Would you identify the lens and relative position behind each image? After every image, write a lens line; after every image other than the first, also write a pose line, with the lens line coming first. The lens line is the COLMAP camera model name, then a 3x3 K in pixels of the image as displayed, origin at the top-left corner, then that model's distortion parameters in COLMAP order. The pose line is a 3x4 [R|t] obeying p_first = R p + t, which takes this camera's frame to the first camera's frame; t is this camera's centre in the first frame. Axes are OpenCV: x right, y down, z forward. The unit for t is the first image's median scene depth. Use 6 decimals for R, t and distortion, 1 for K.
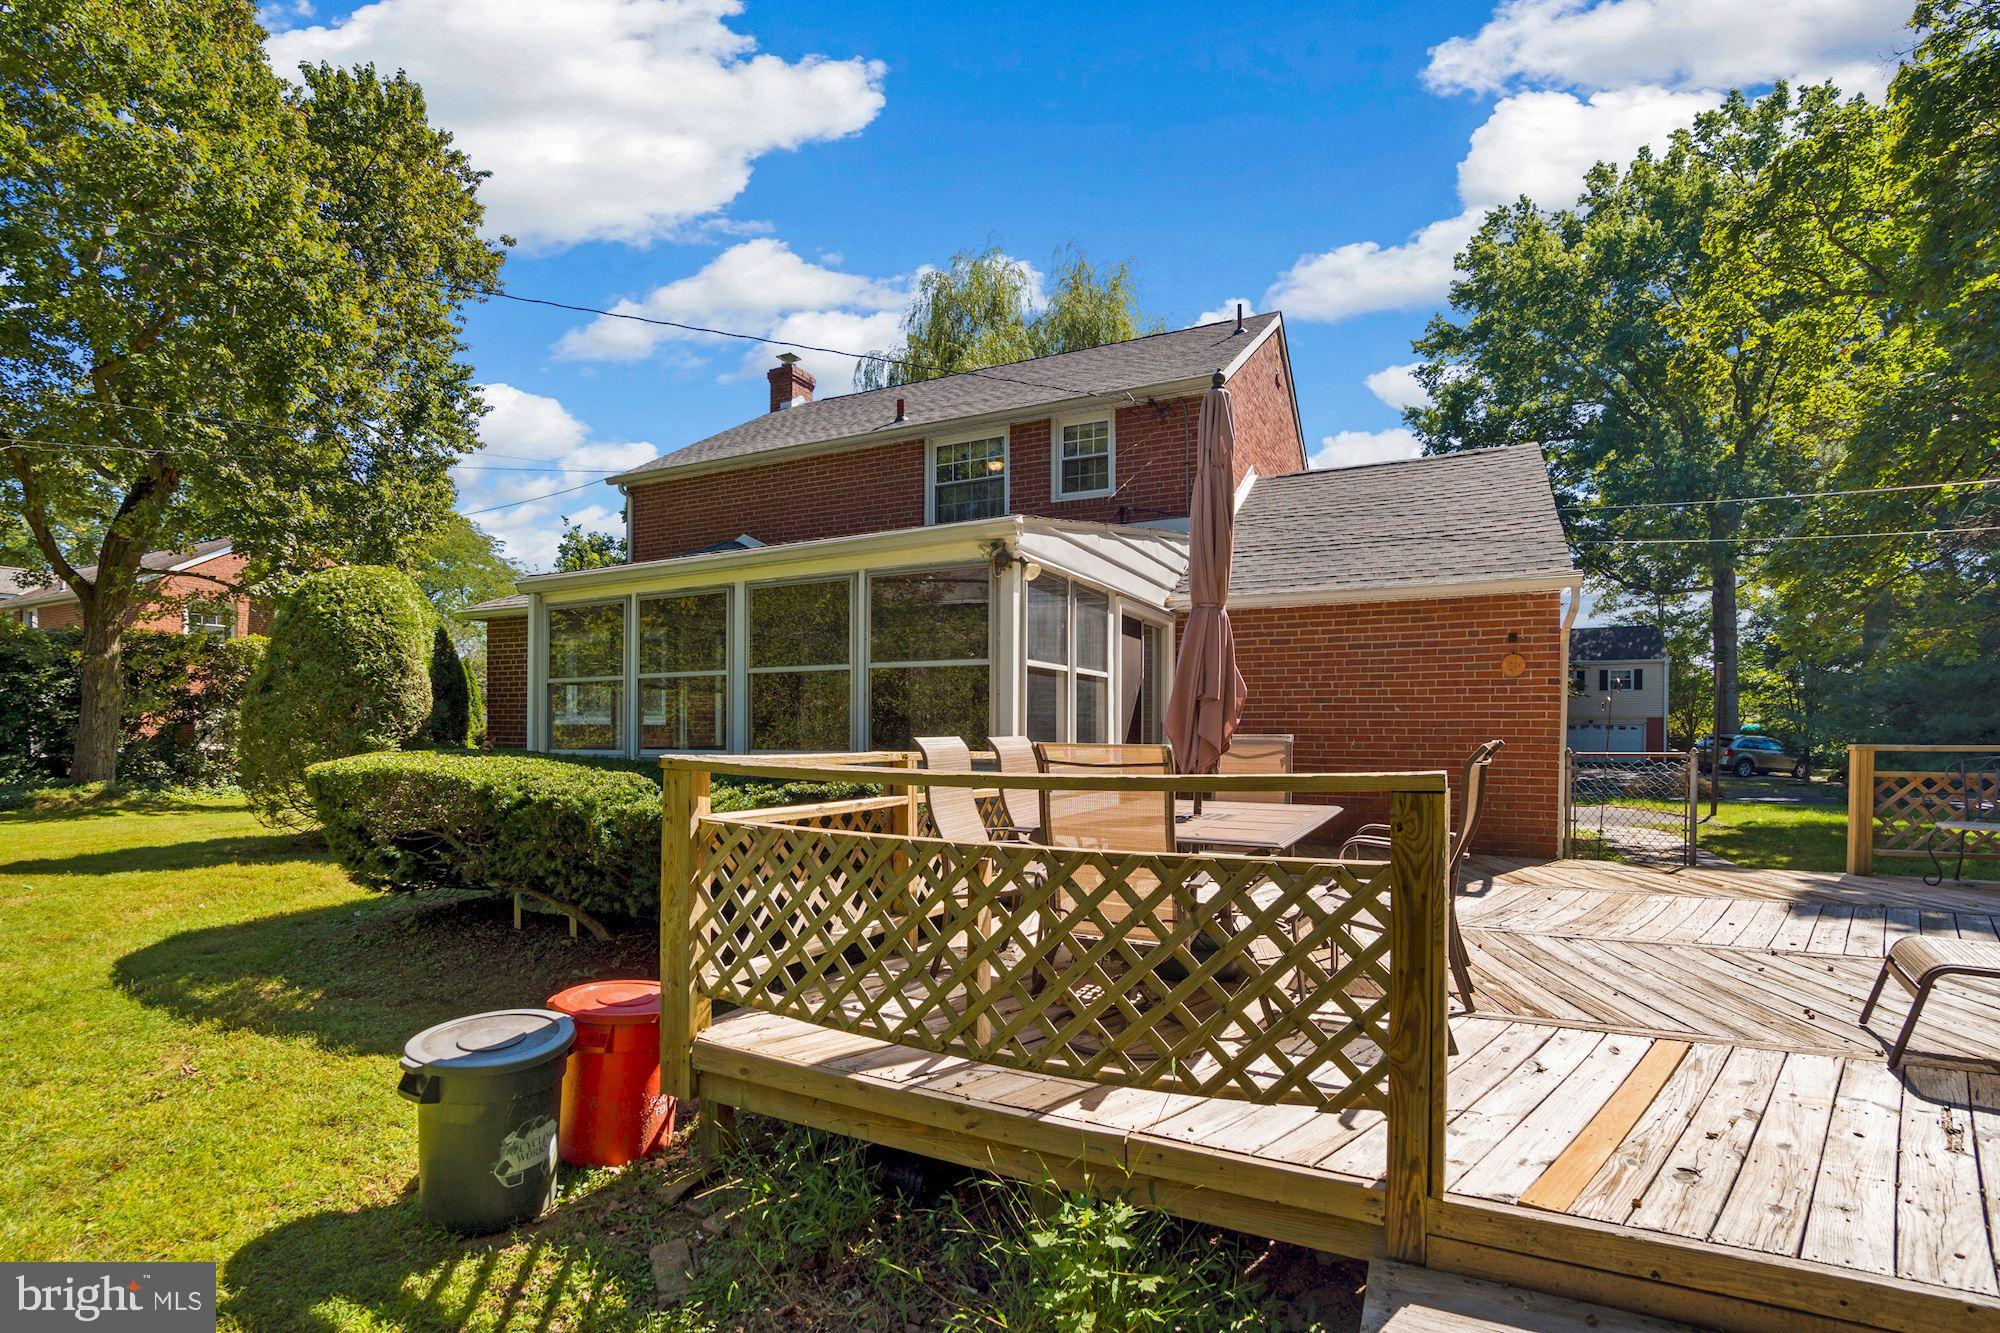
lens RADIAL K [[909.6, 0, 981.6], [0, 909.6, 774.8], [0, 0, 1]] dist [-0.005984, 0.000560]
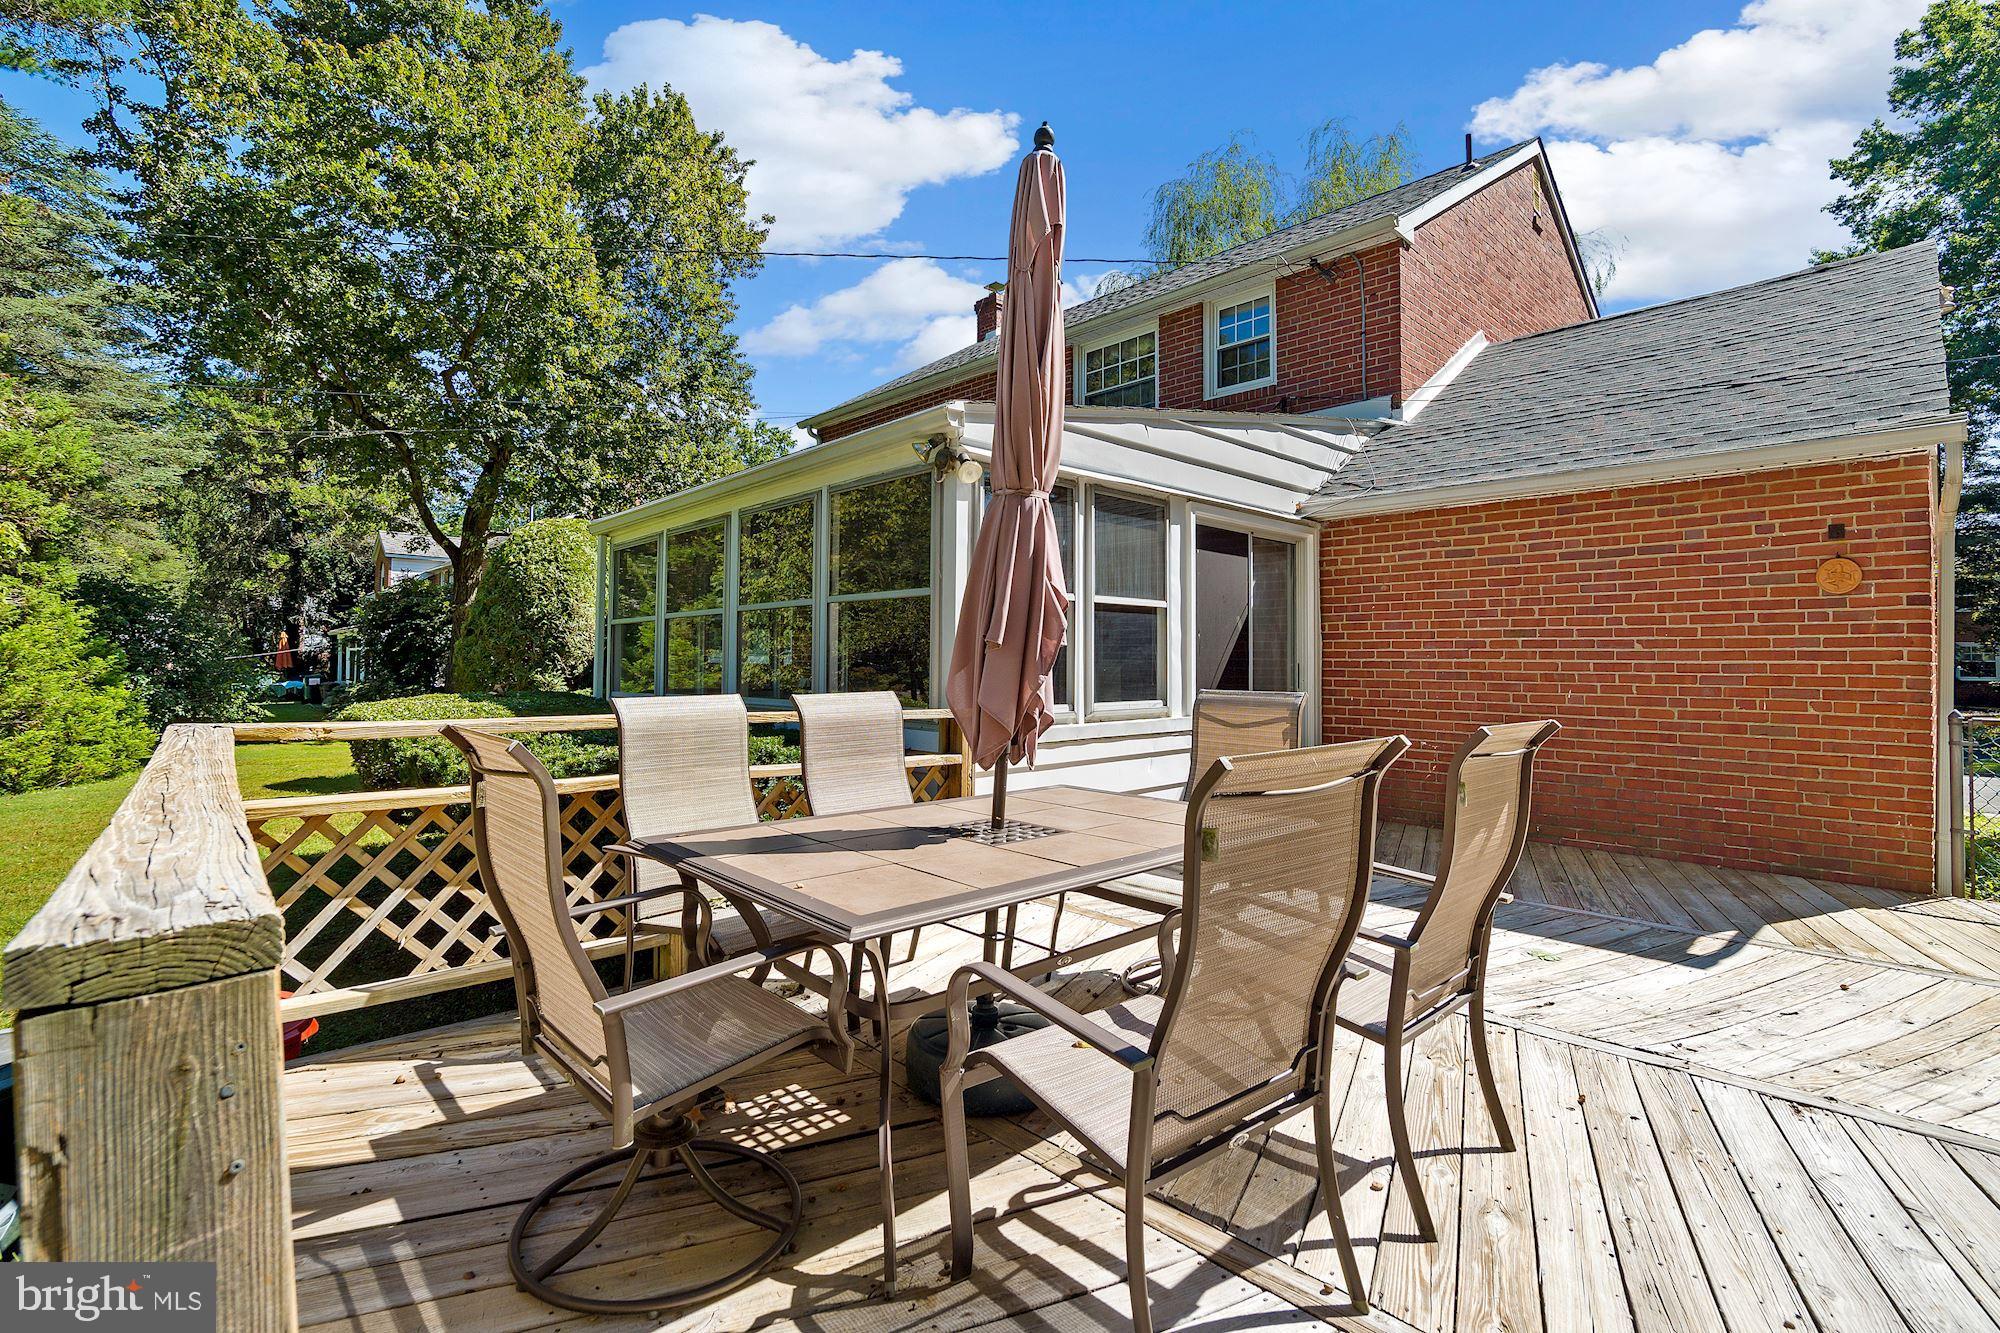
lens RADIAL K [[906.7, 0, 1002.9], [0, 906.7, 659.7], [0, 0, 1]] dist [-0.009503, 0.000839]
pose [[0.941228, 0.000011, -0.337771, 0.204502], [-0.018132, 0.998560, -0.050492, -0.017116], [0.337284, 0.053649, 0.939873, 0.183705]]
